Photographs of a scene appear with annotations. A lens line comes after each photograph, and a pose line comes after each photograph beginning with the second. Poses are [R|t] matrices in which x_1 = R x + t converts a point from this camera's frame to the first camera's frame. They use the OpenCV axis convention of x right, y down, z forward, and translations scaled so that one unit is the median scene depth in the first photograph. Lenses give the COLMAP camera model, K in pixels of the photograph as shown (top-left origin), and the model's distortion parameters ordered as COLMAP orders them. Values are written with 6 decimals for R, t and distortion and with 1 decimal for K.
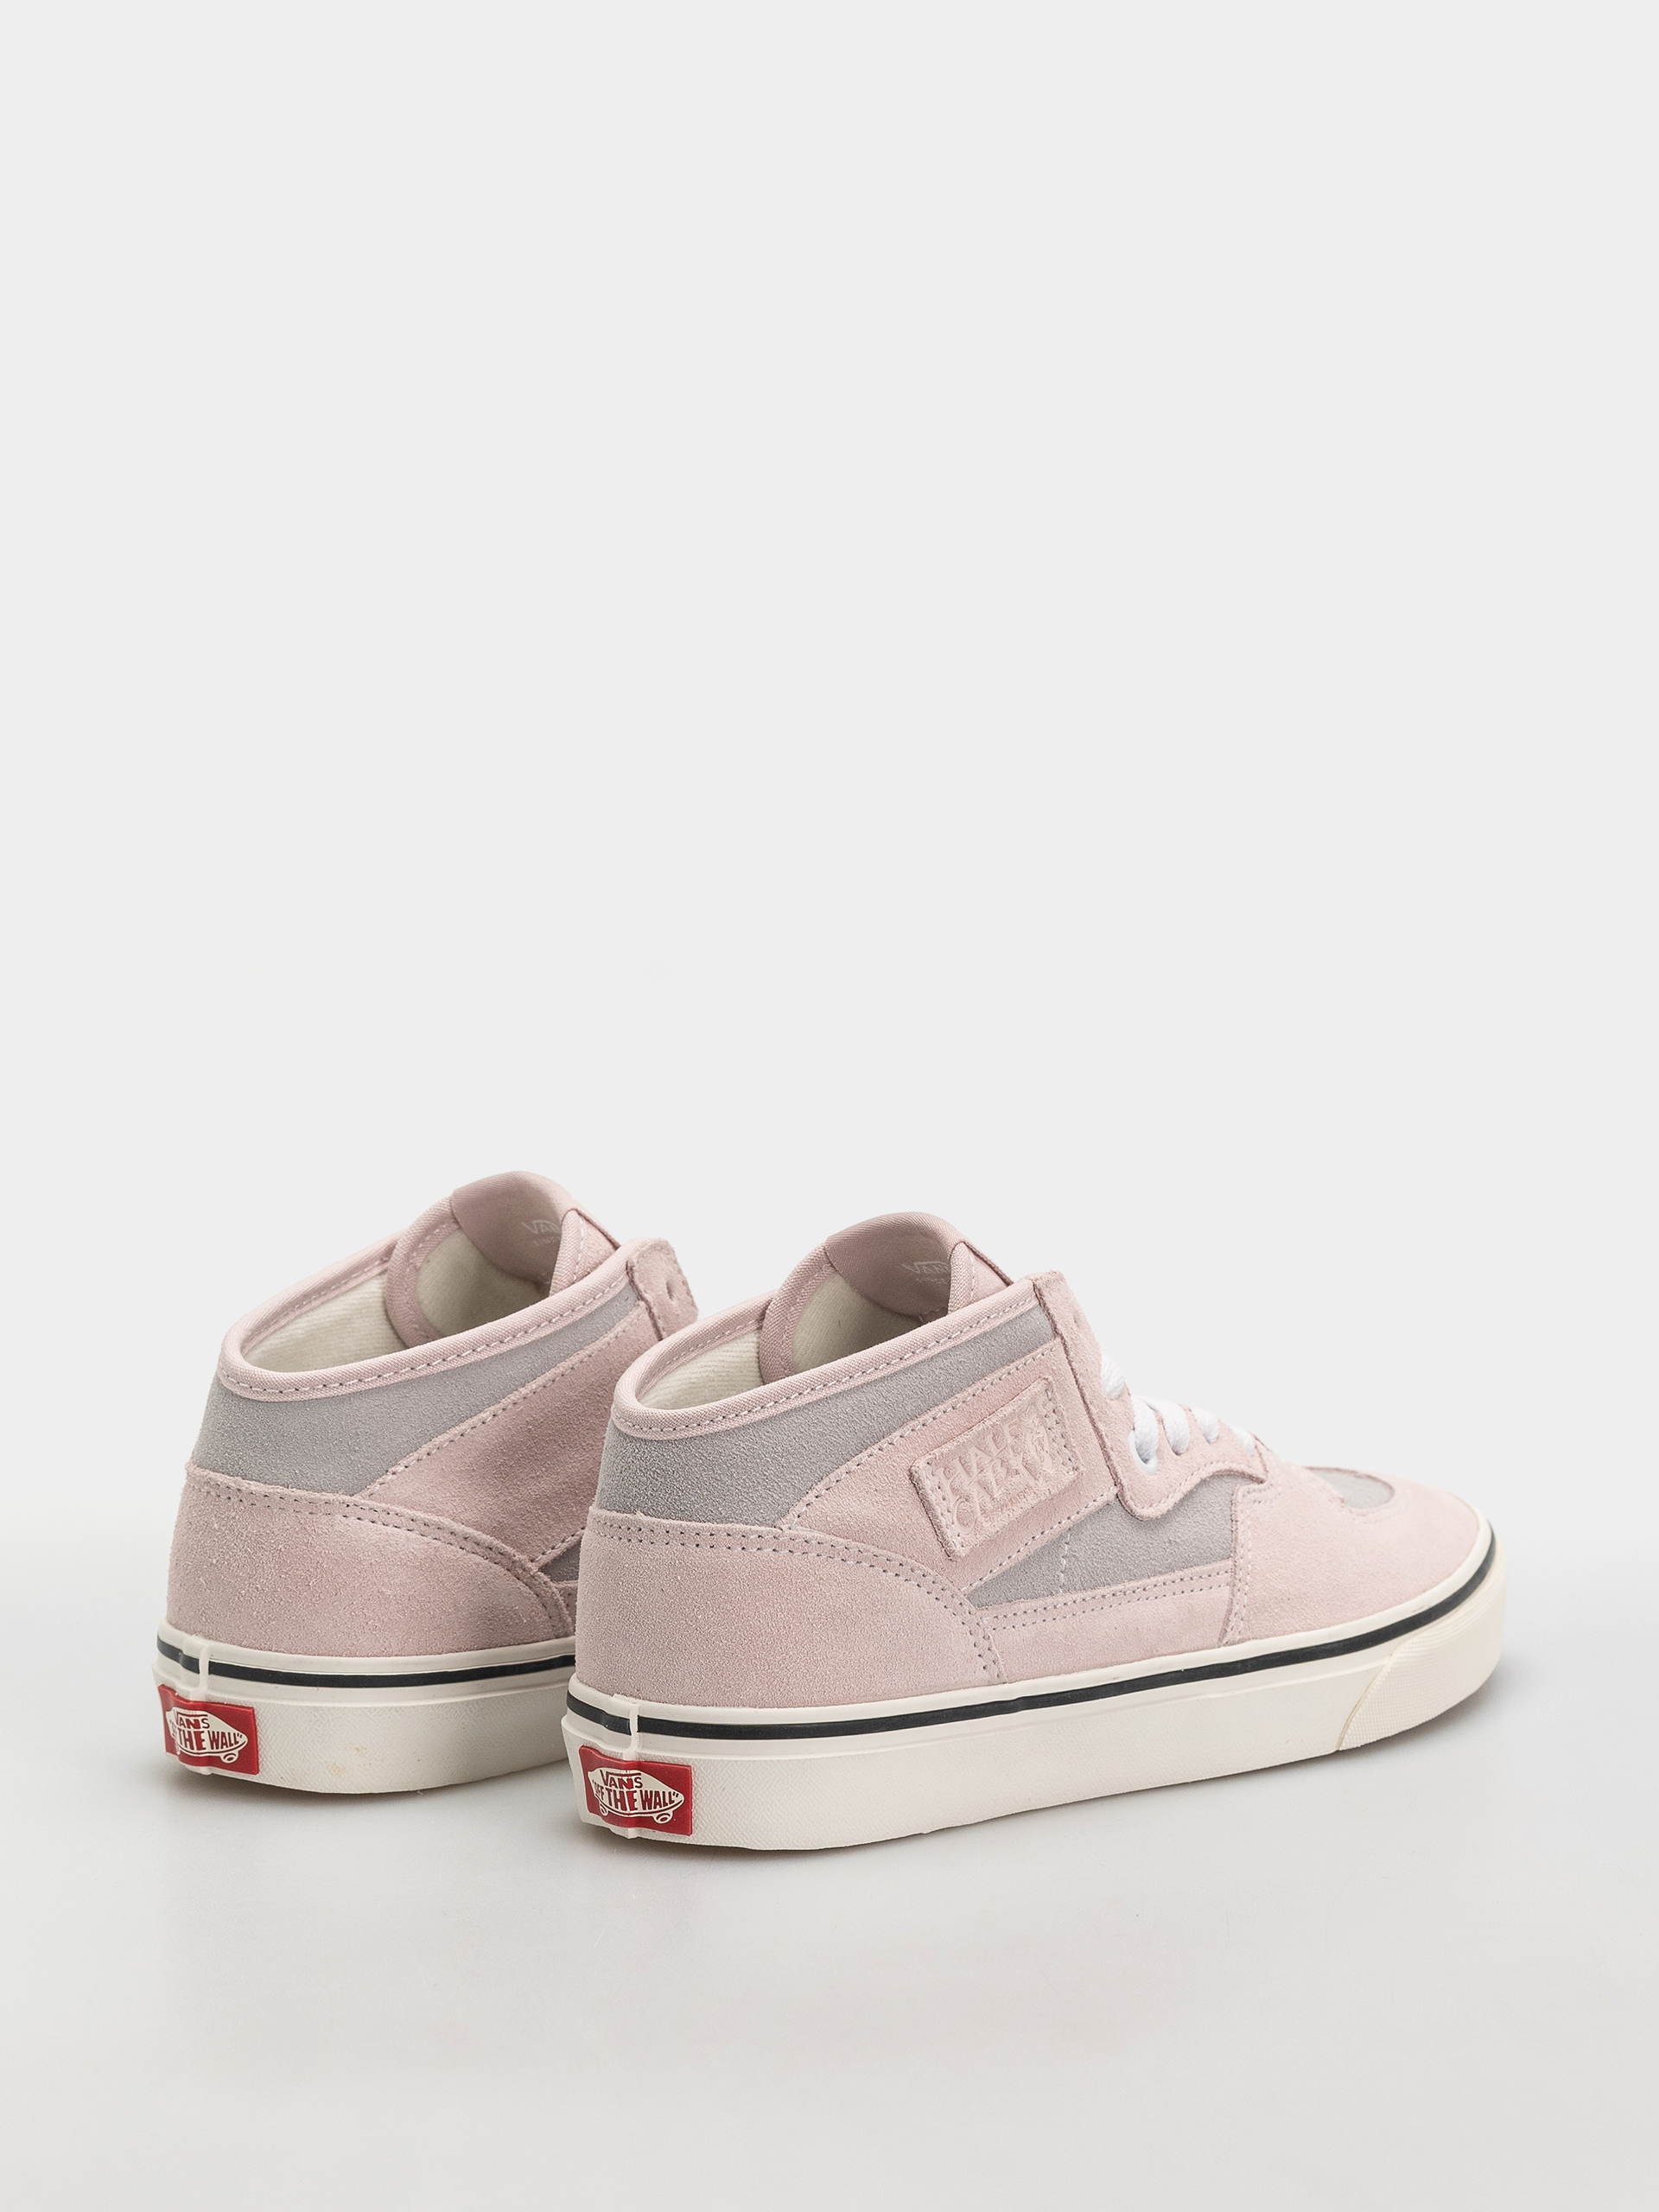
lens RADIAL K [[6636.2, 0, 817.7], [0, 6636.2, 1111.6], [0, 0, 1]] dist [0.023373, 0.000000]
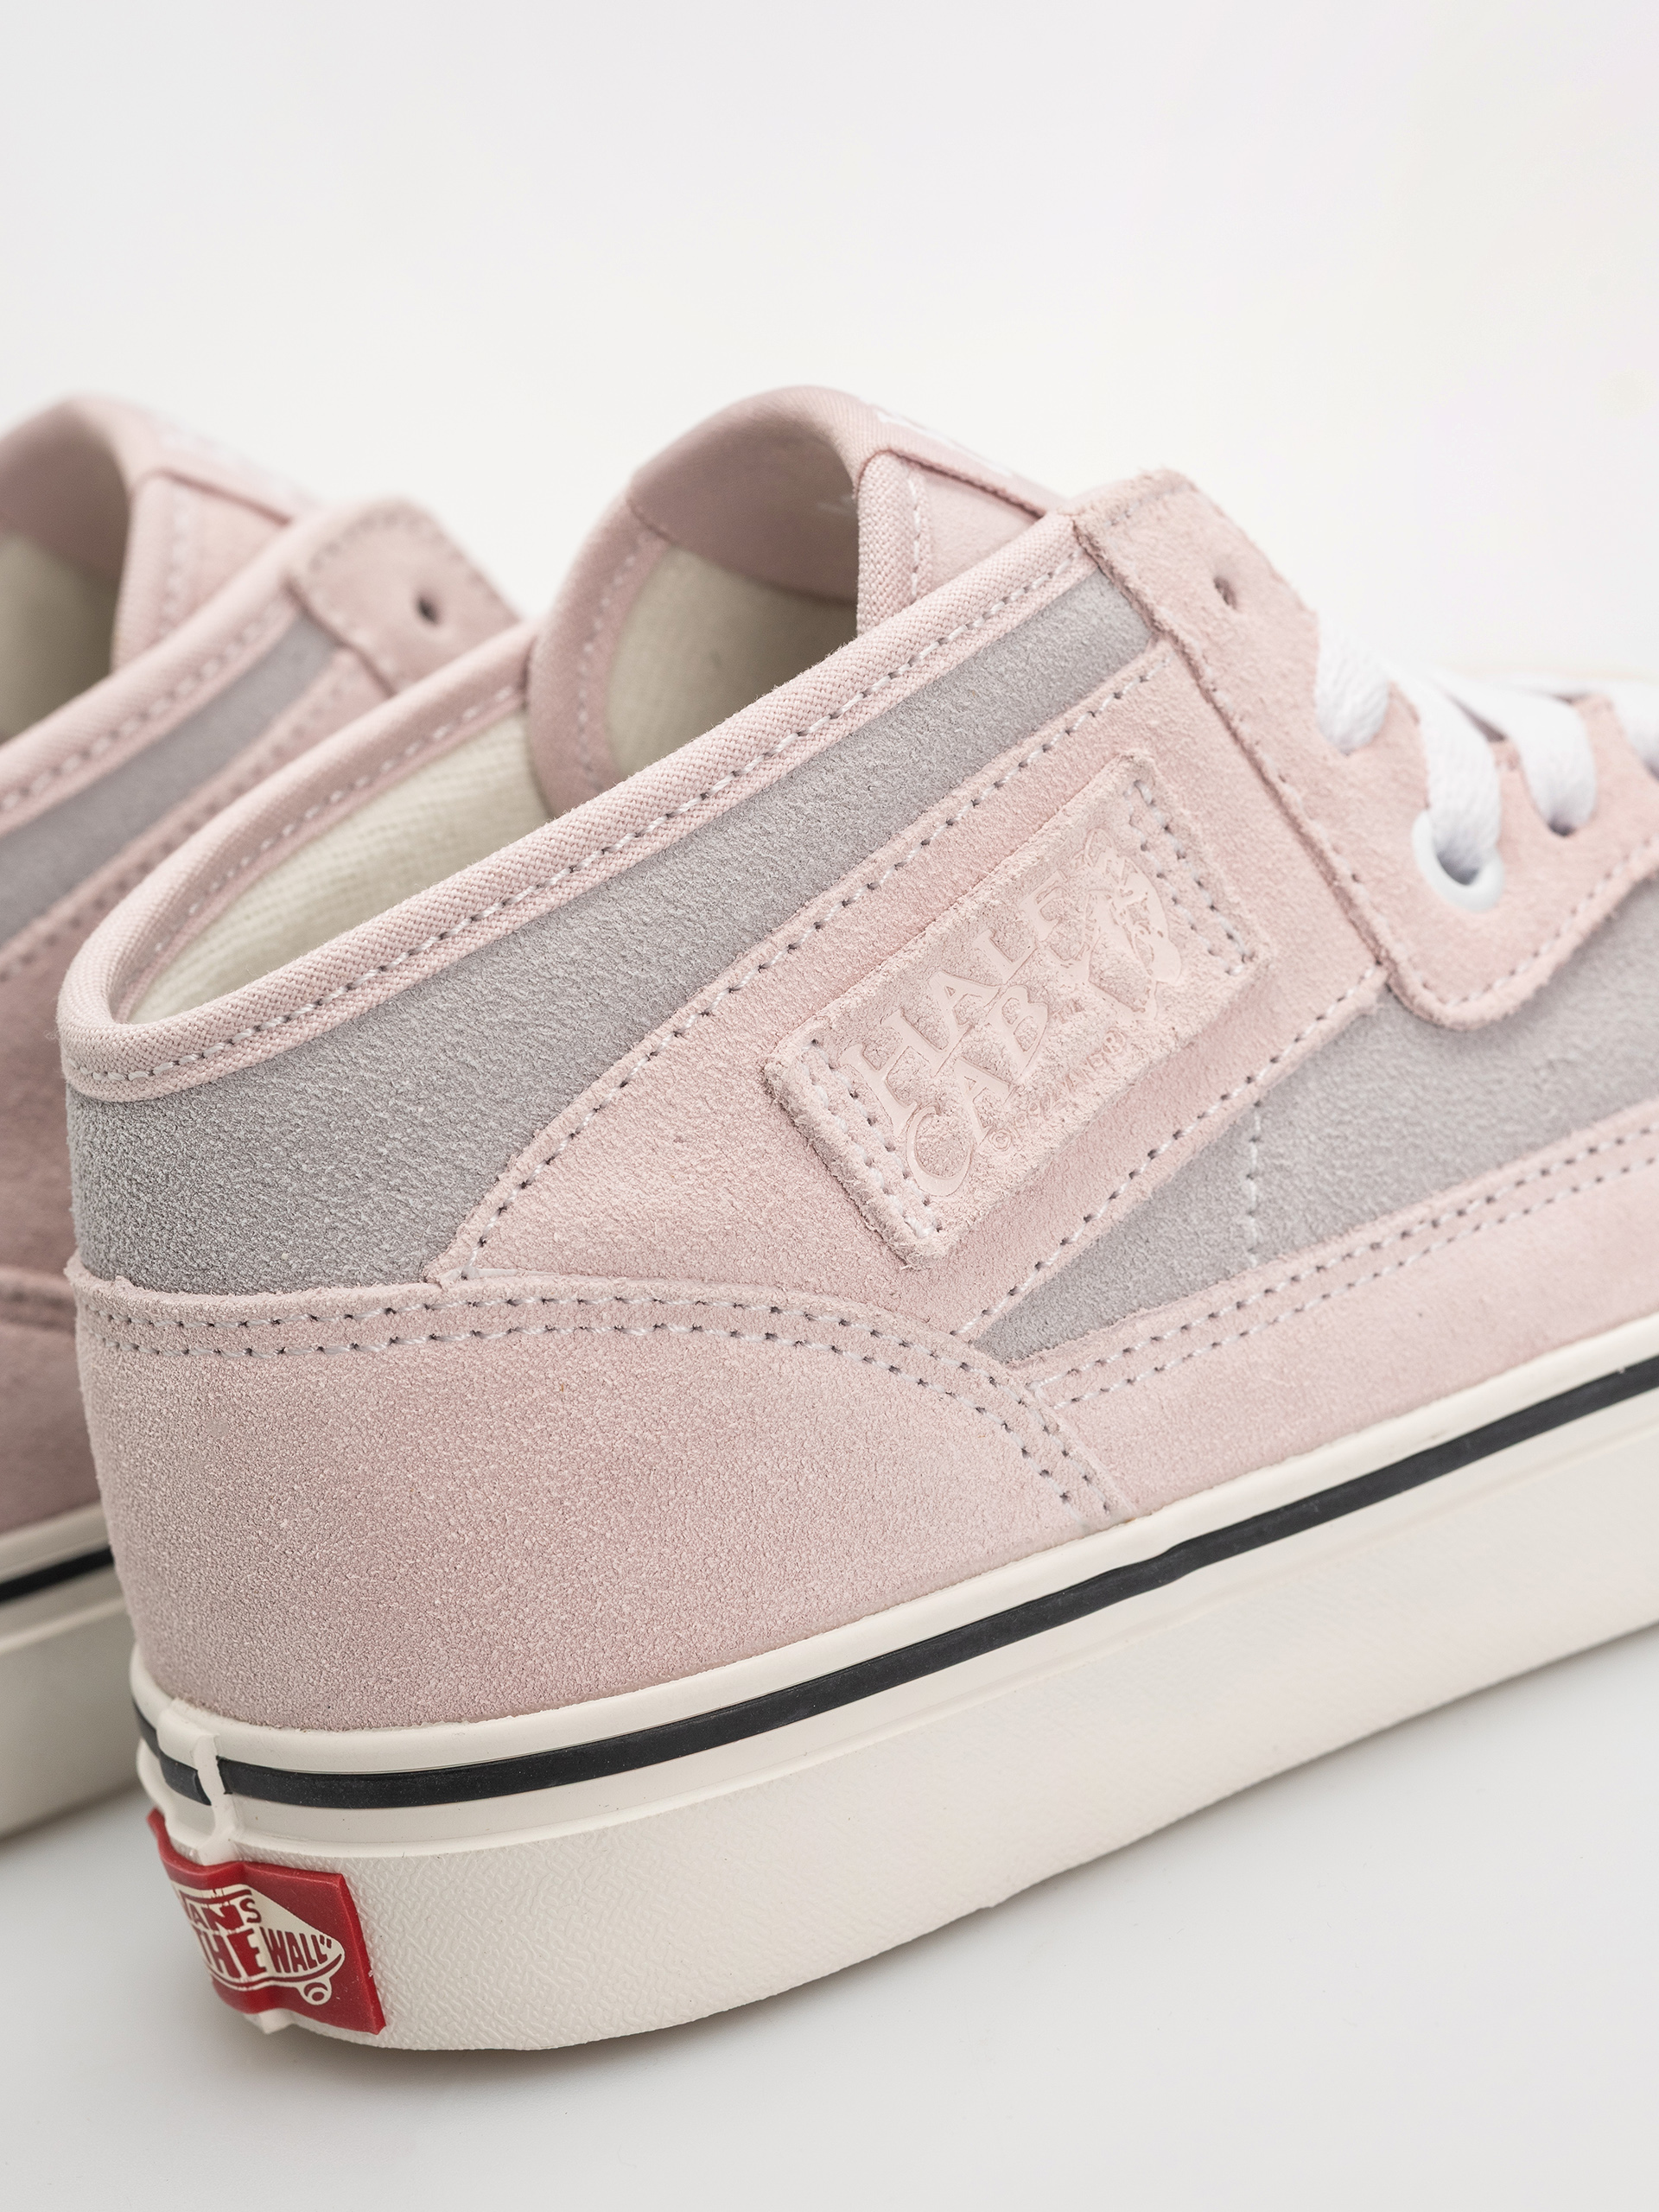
lens RADIAL K [[6636.2, 0, 850.5], [0, 6636.2, 1087.3], [0, 0, 1]] dist [0.023373, 0.000000]
pose [[0.959693, -0.140365, -0.243491, 0.114957], [0.181617, 0.970895, 0.156133, -0.006346], [0.214489, -0.194061, 0.957254, 0.613516]]
